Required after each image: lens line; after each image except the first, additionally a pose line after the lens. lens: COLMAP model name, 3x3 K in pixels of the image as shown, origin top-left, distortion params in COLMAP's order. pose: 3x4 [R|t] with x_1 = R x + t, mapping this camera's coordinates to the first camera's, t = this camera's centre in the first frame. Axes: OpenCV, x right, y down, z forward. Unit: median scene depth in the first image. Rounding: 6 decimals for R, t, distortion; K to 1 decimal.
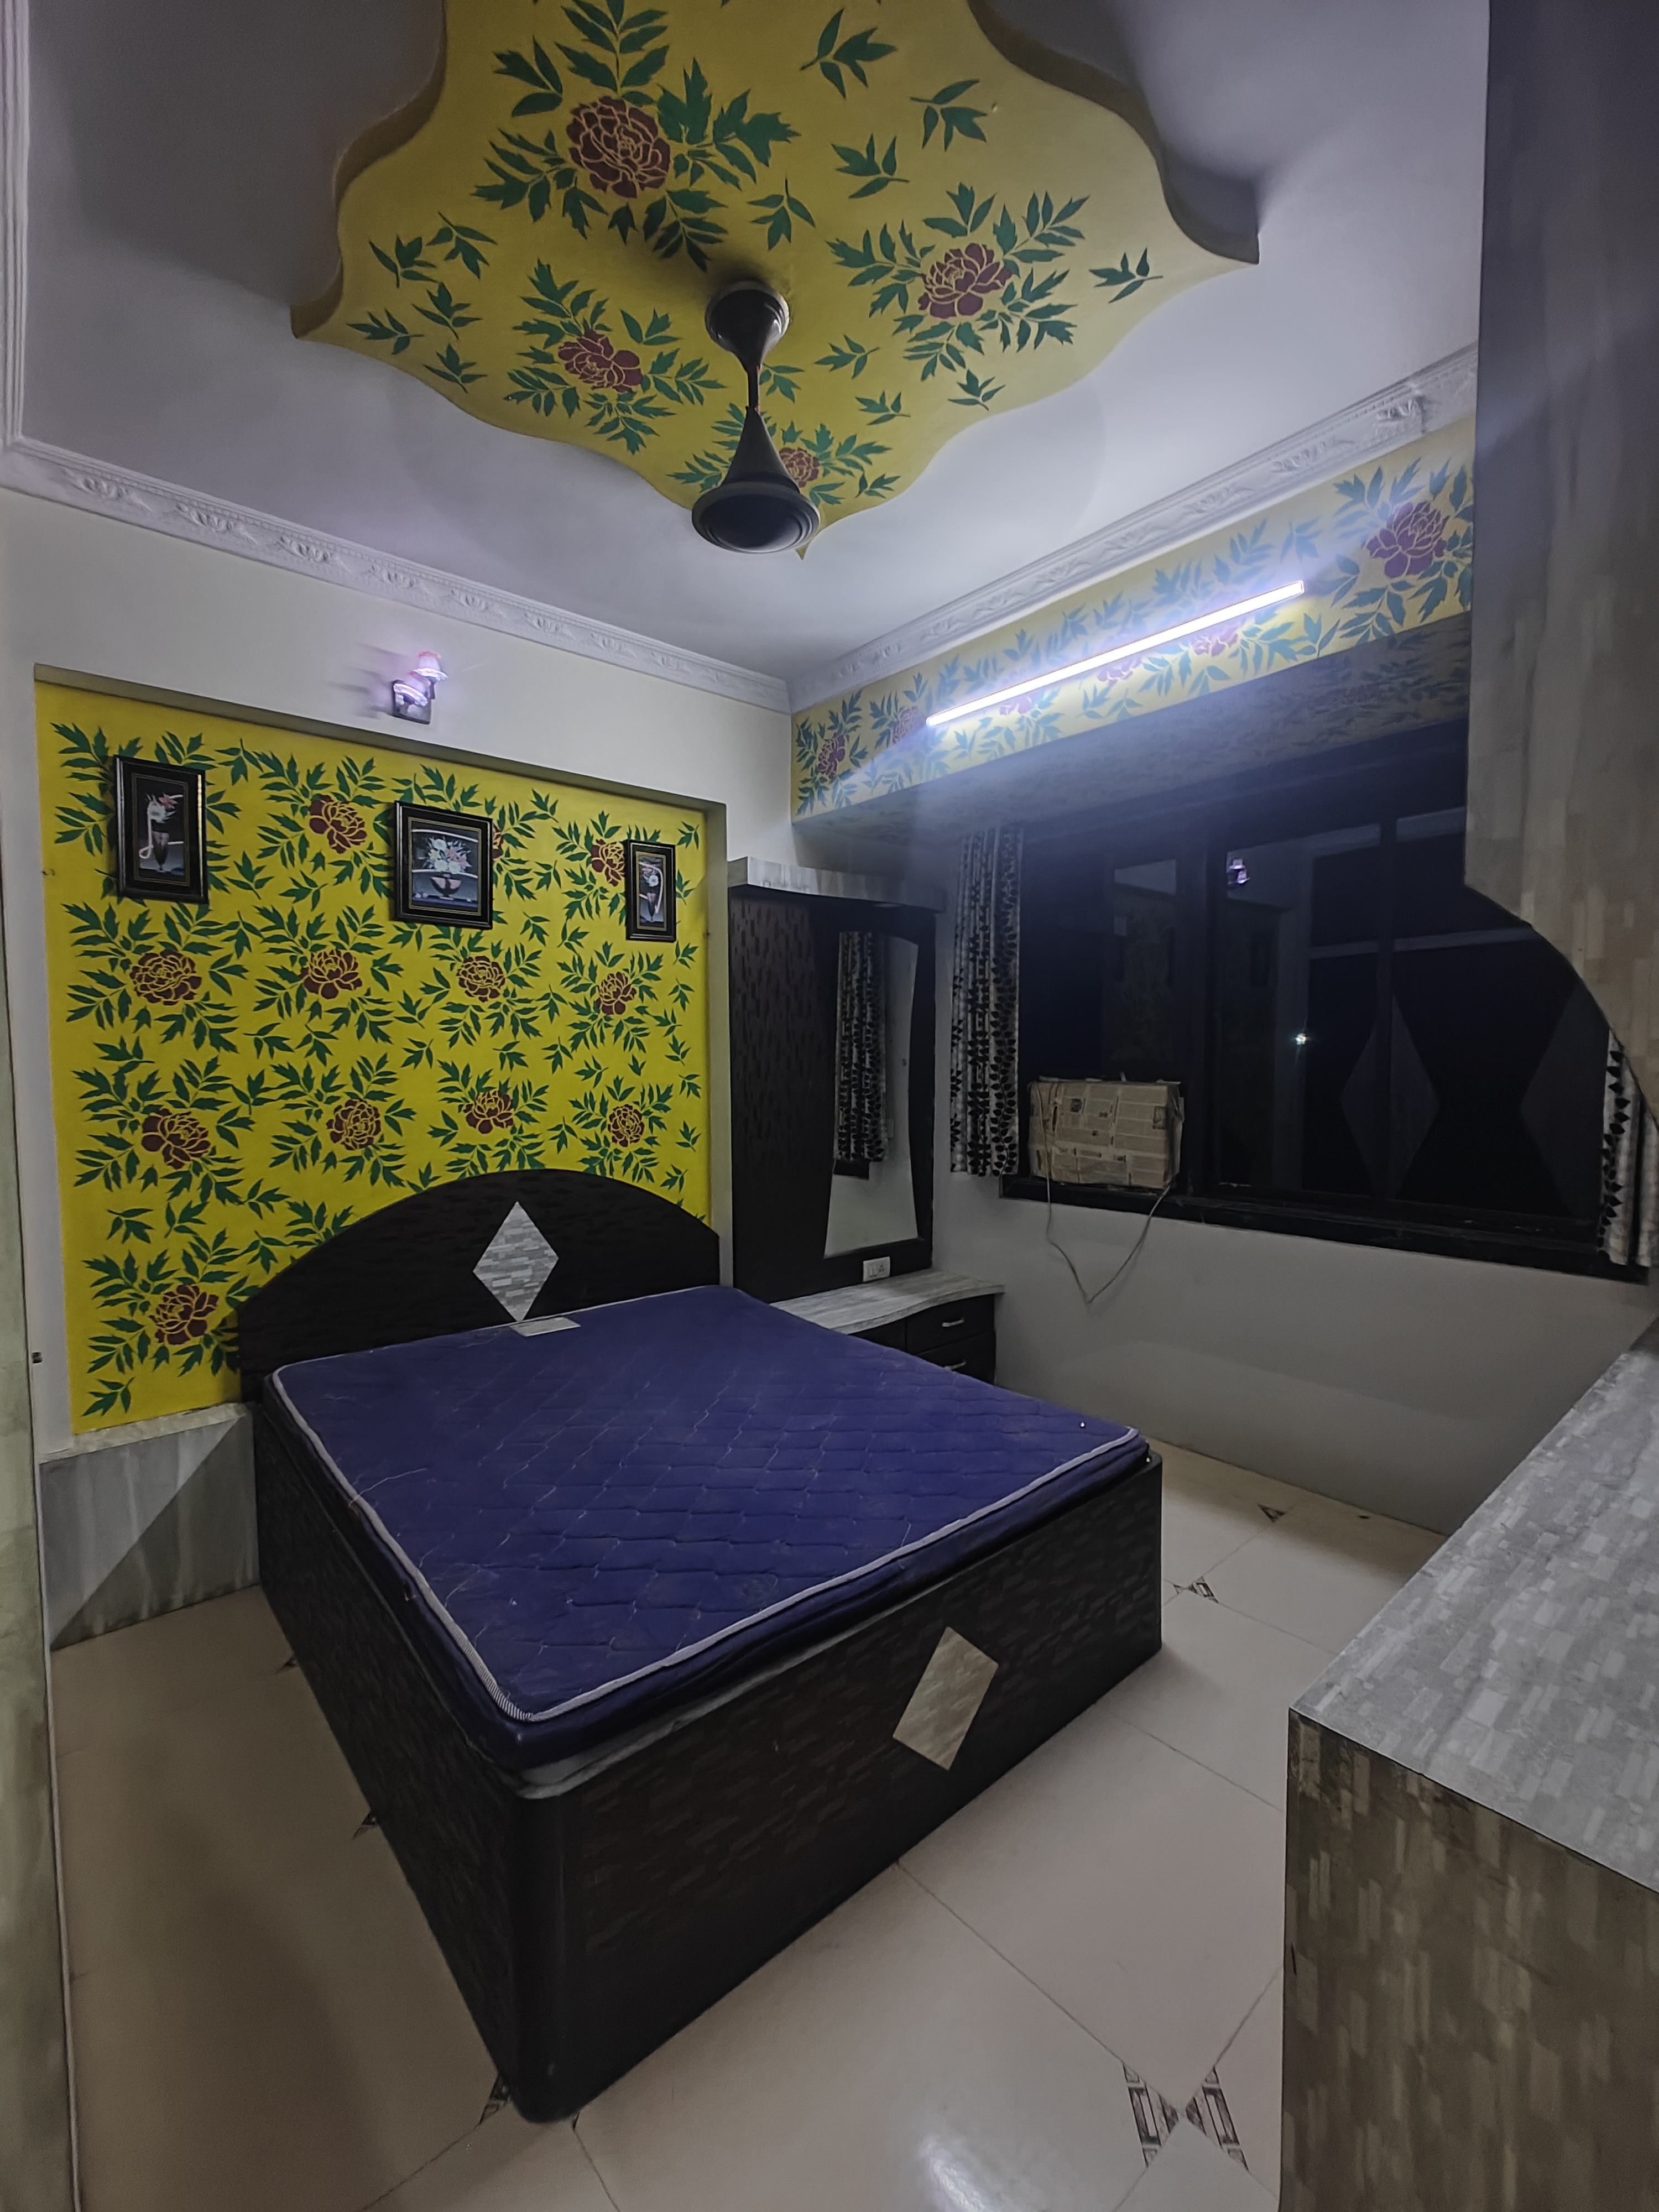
lens RADIAL K [[947.5, 0, 829.5], [0, 947.5, 1106.0], [0, 0, 1]] dist [-0.005706, 0.001423]
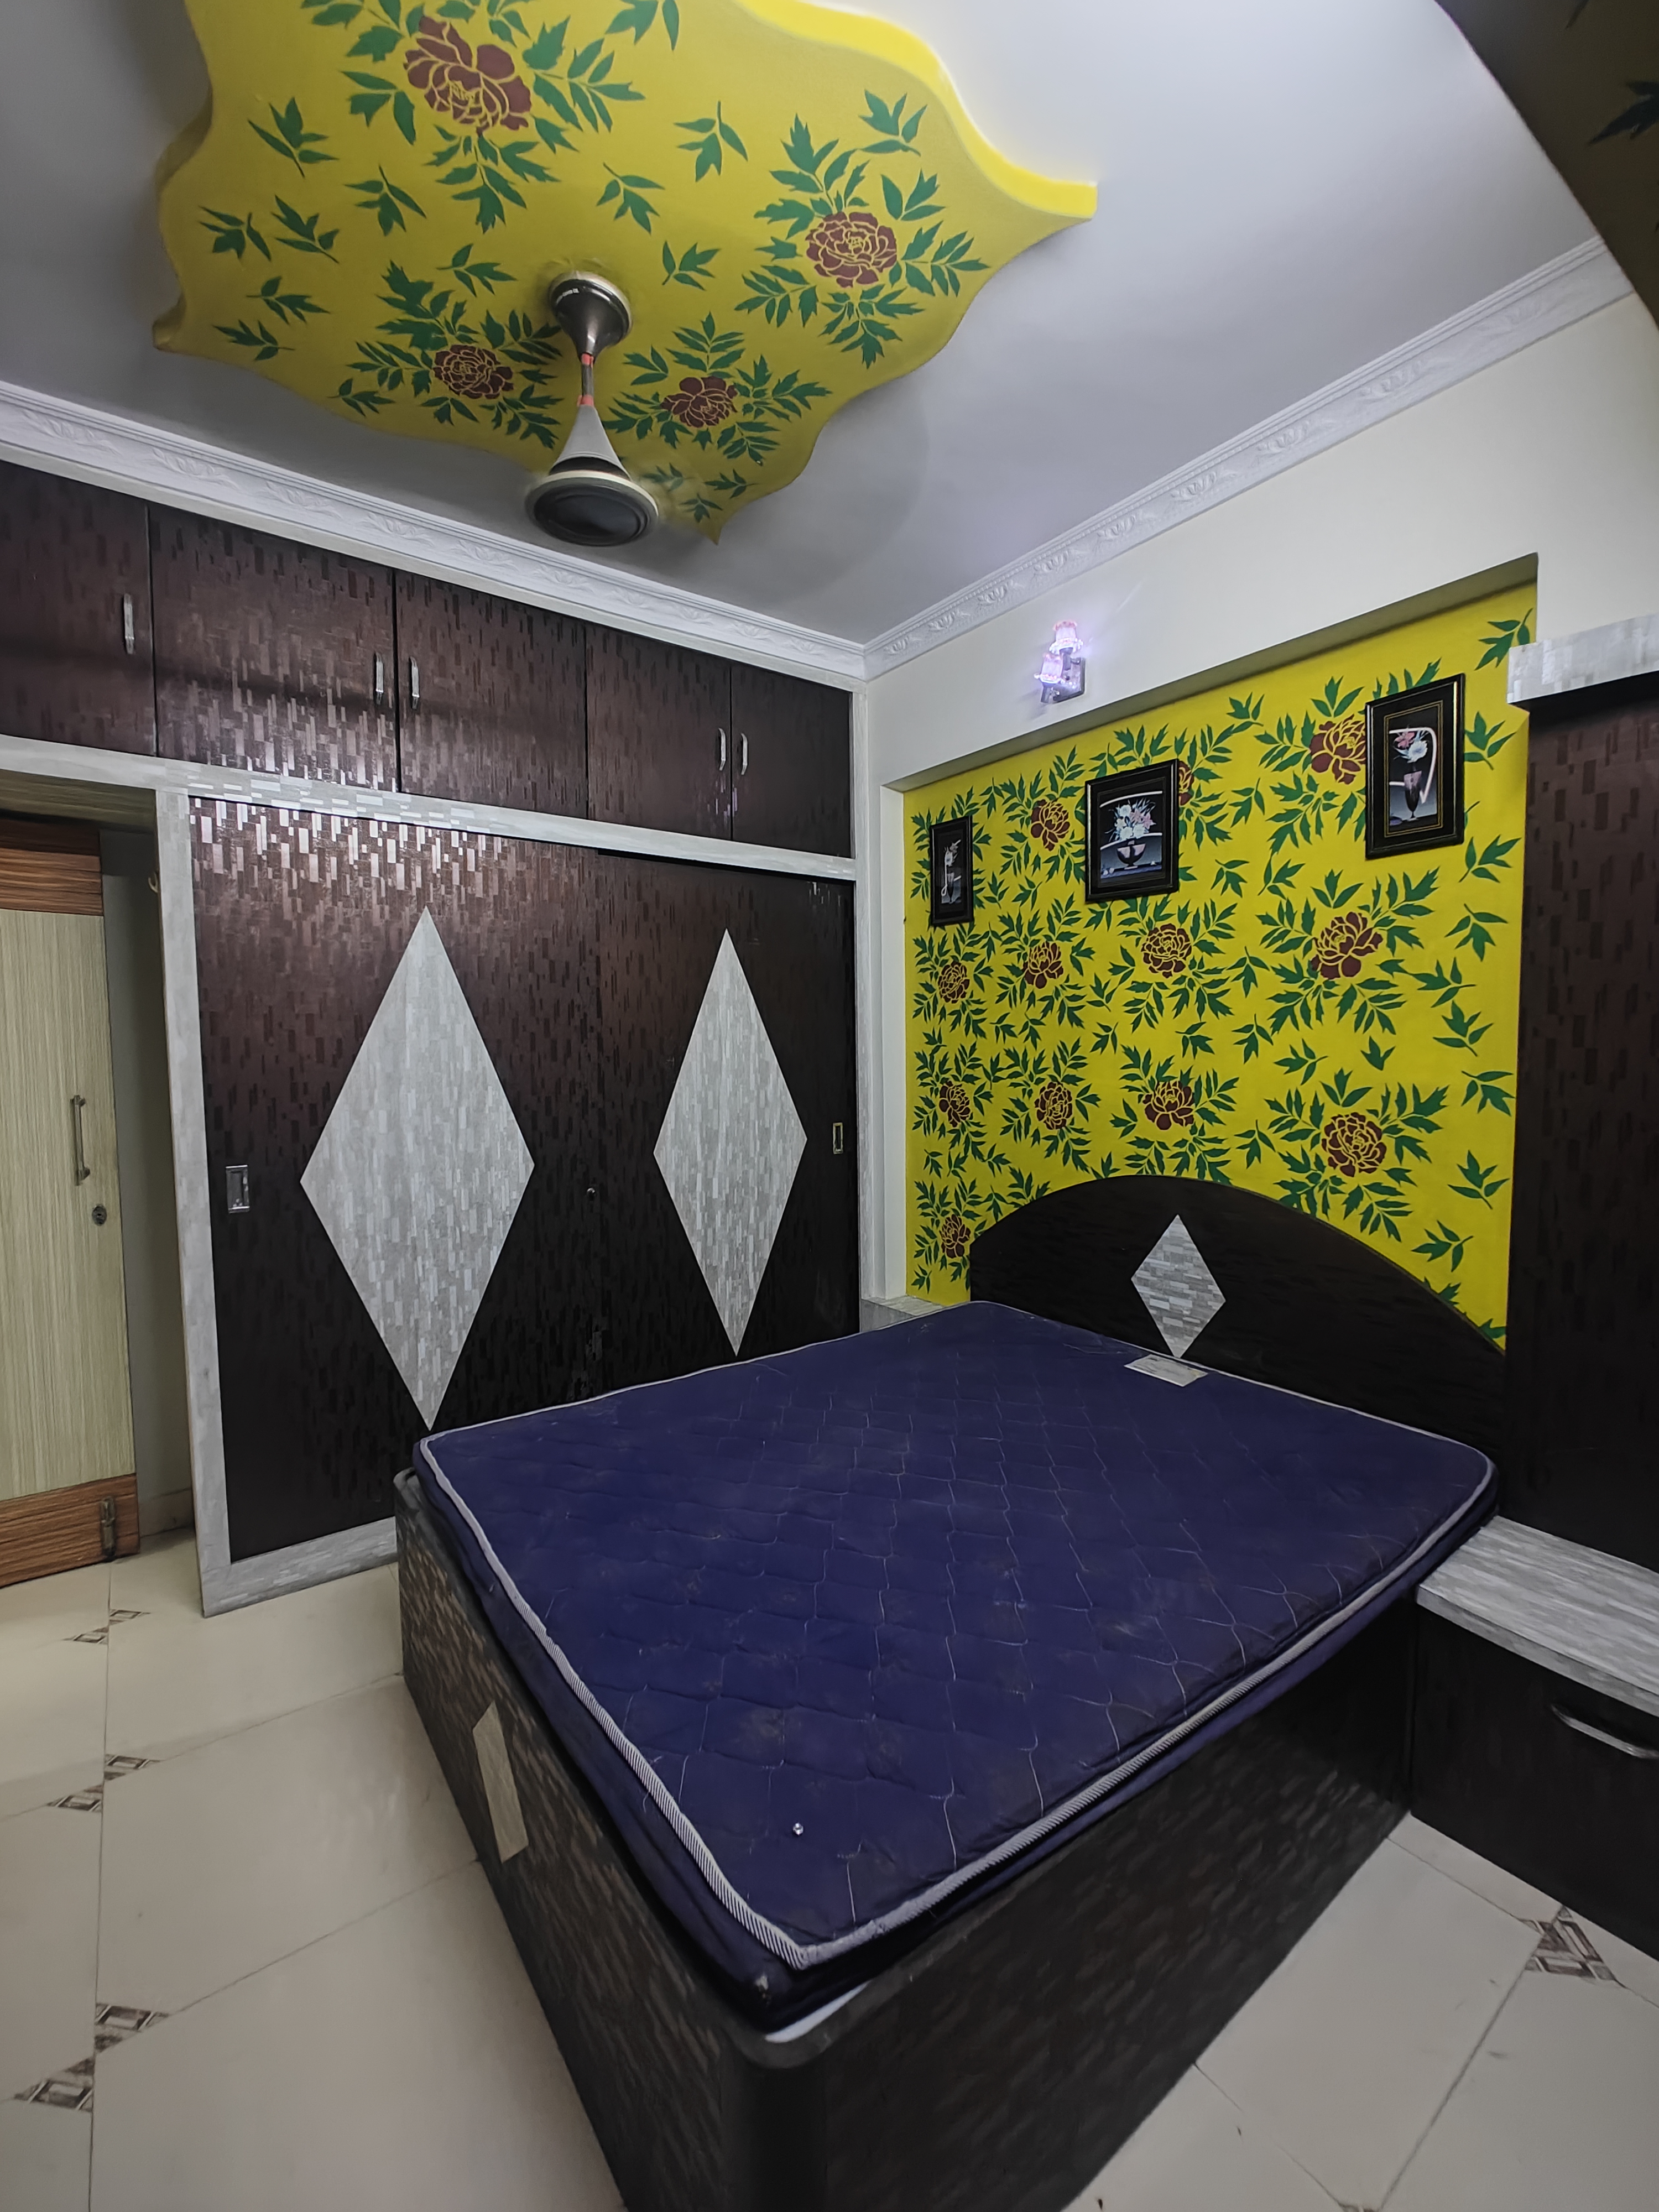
lens RADIAL K [[947.5, 0, 829.5], [0, 947.5, 1106.0], [0, 0, 1]] dist [-0.005706, 0.001423]
pose [[-0.089177, 0.073786, -0.993279, 0.540589], [-0.039387, 0.996211, 0.077540, -0.049281], [0.995237, 0.046037, -0.085933, 0.791671]]
